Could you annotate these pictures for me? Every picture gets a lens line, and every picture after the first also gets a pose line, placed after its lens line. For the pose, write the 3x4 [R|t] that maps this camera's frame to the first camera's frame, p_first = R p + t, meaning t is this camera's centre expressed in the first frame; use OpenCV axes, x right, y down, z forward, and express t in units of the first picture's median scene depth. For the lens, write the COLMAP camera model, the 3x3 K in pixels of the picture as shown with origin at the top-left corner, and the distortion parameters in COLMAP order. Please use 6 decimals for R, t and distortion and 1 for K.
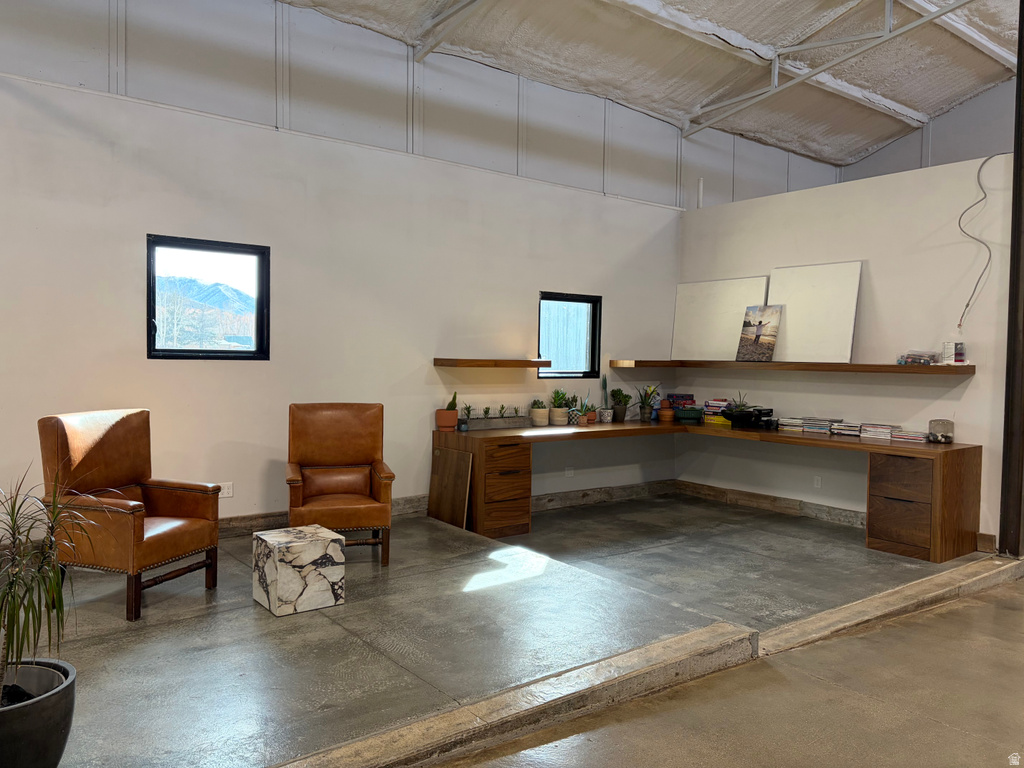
lens RADIAL K [[766.5, 0, 512.0], [0, 766.5, 384.0], [0, 0, 1]] dist [0.085786, -0.102646]
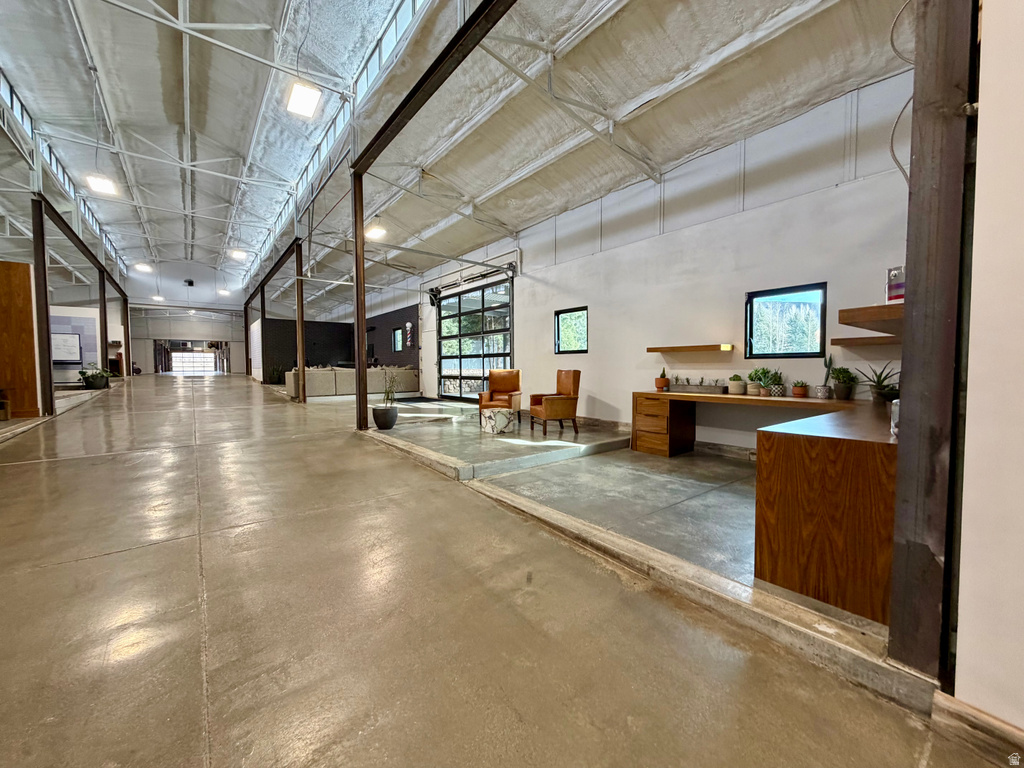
lens RADIAL K [[408.0, 0, 512.0], [0, 408.0, 384.0], [0, 0, 1]] dist [-0.000144, 0.000593]
pose [[0.001308, 0.025081, -0.999685, 0.975913], [-0.030256, 0.999229, 0.025030, 0.040906], [0.999541, 0.030214, 0.002066, 0.785745]]
